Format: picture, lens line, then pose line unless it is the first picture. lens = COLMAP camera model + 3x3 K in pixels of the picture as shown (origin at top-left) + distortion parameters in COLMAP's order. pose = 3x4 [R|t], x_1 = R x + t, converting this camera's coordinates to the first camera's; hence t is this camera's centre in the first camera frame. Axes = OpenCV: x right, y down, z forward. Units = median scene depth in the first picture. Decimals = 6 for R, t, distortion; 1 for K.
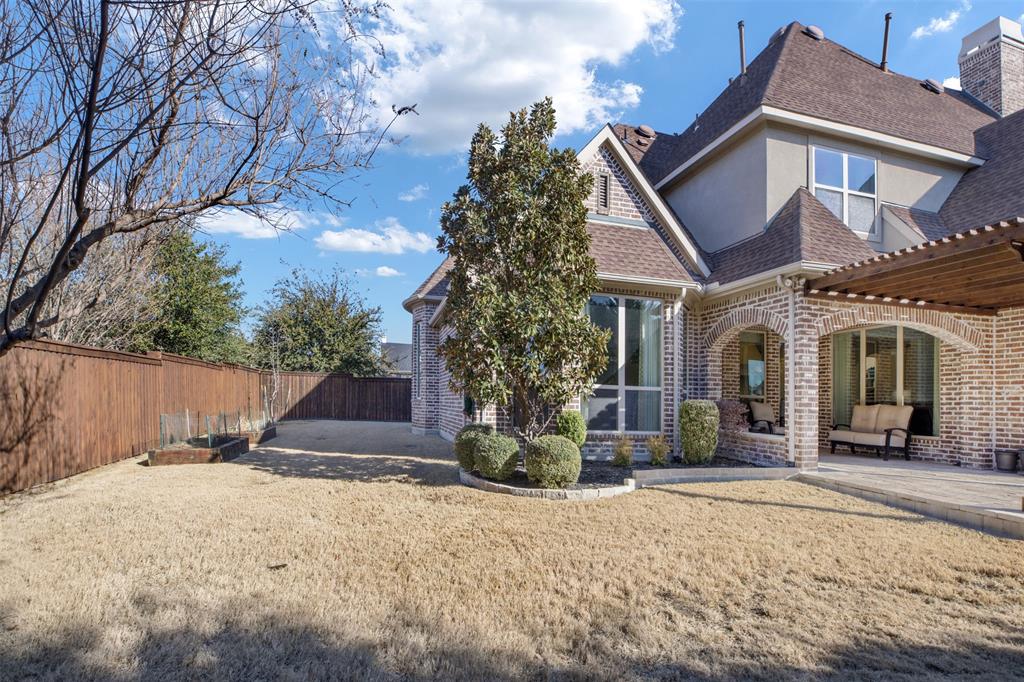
lens RADIAL K [[603.2, 0, 511.8], [0, 603.2, 348.9], [0, 0, 1]] dist [-0.056222, 0.024568]
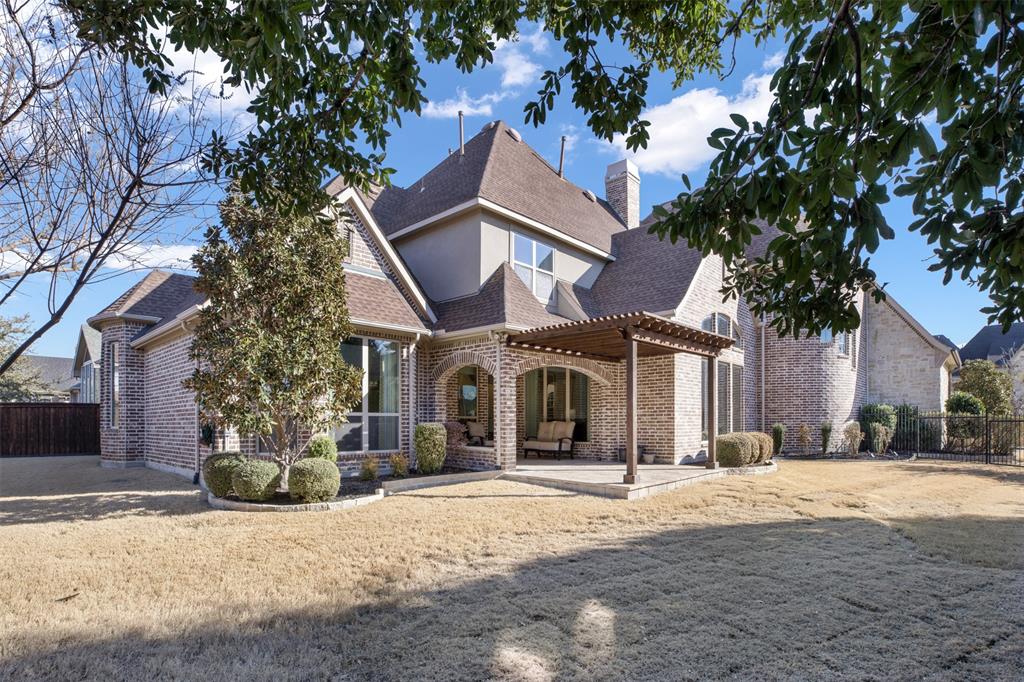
lens RADIAL K [[757.1, 0, 512.0], [0, 757.1, 341.0], [0, 0, 1]] dist [-0.047831, 0.002437]
pose [[0.889105, 0.001941, 0.457699, -0.277049], [0.000582, 0.999985, -0.005370, -0.082024], [-0.457703, 0.005041, 0.889091, -0.520289]]
